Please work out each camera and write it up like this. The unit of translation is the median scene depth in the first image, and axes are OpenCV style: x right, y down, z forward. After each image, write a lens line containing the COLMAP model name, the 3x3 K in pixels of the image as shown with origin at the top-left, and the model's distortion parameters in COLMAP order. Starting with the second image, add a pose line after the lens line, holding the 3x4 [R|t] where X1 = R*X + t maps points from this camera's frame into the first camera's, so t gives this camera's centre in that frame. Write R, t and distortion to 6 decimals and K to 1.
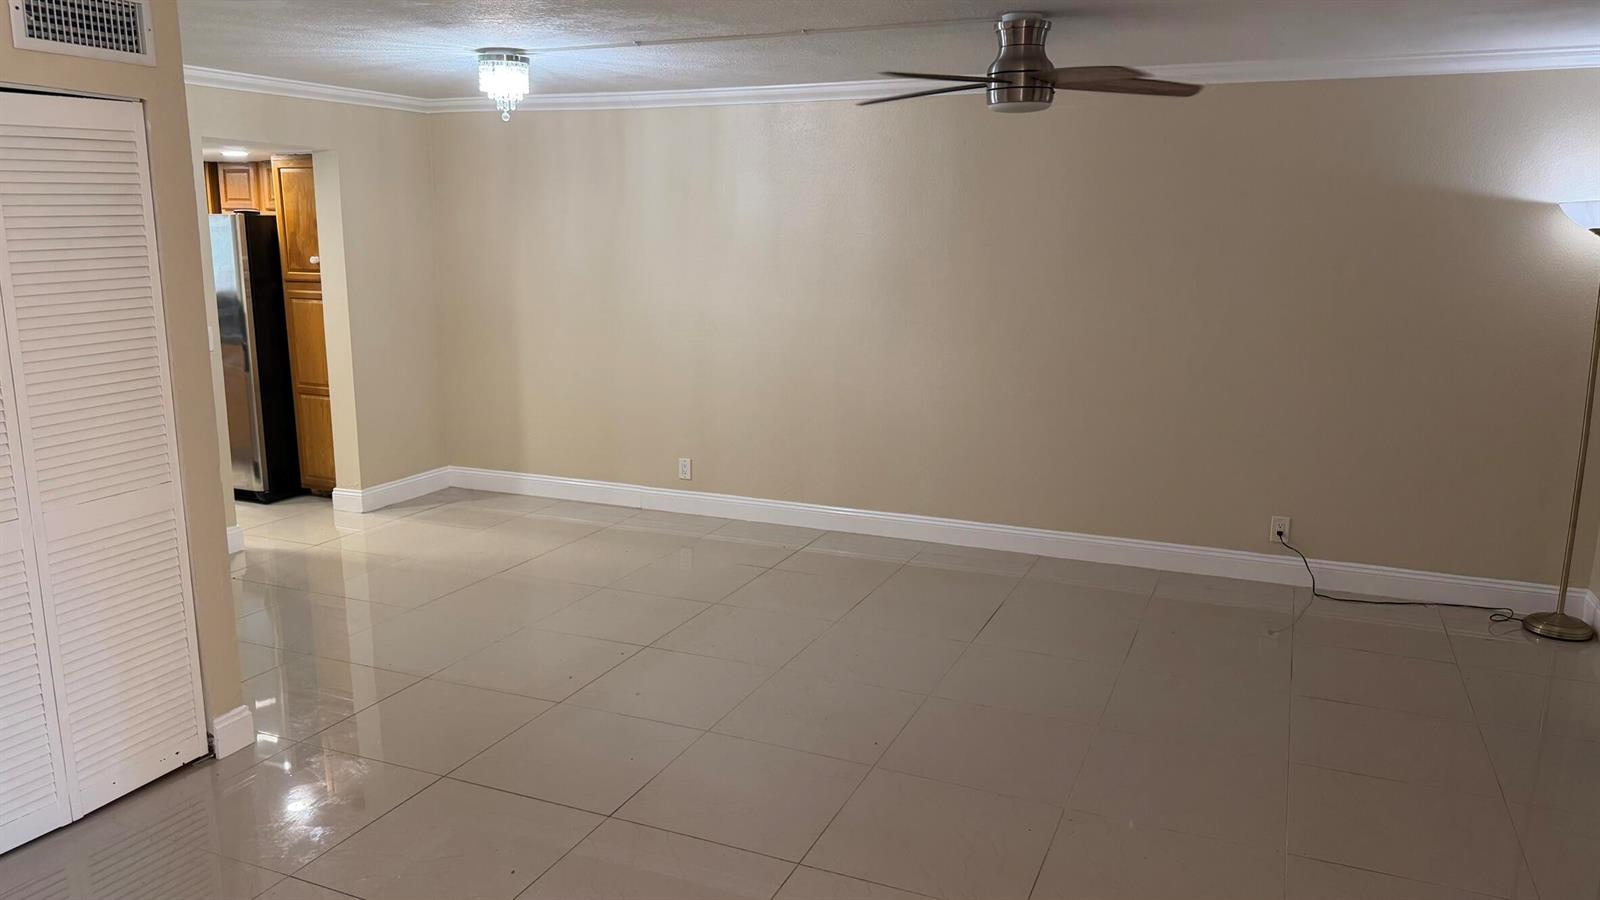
lens RADIAL K [[1140.2, 0, 800.0], [0, 1140.2, 450.0], [0, 0, 1]] dist [-0.007902, 0.011948]
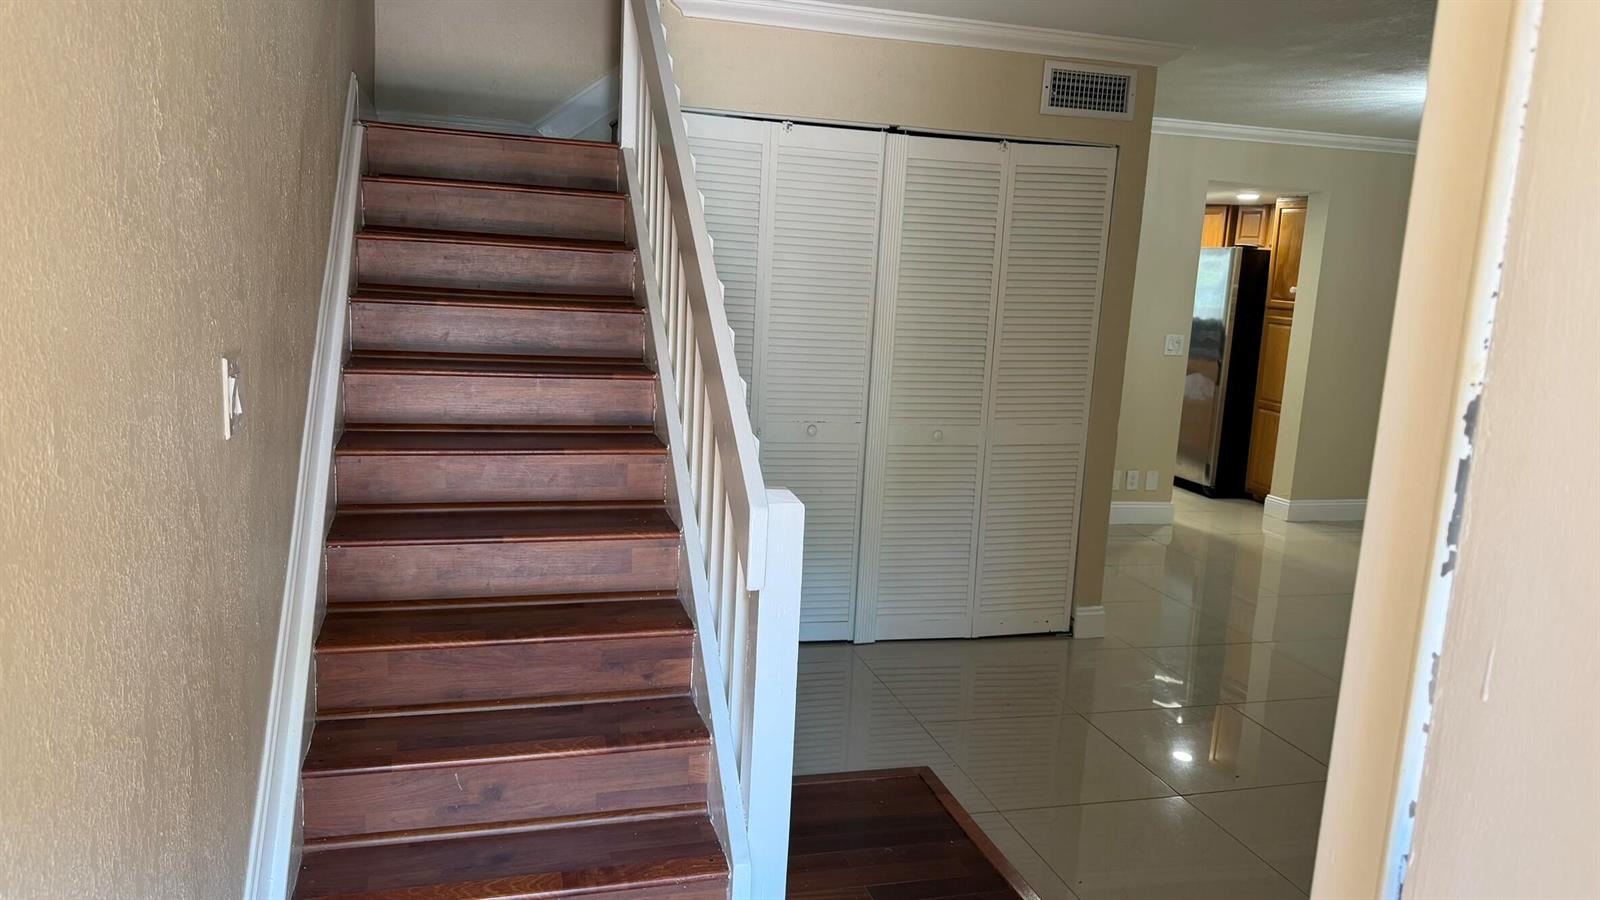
lens RADIAL K [[1120.3, 0, 811.2], [0, 1120.3, 443.9], [0, 0, 1]] dist [0.049474, -0.063232]
pose [[0.642997, 0.157439, -0.749511, 0.130399], [-0.195803, 0.979912, 0.037859, 0.033251], [0.740416, 0.122413, 0.660908, -0.065399]]
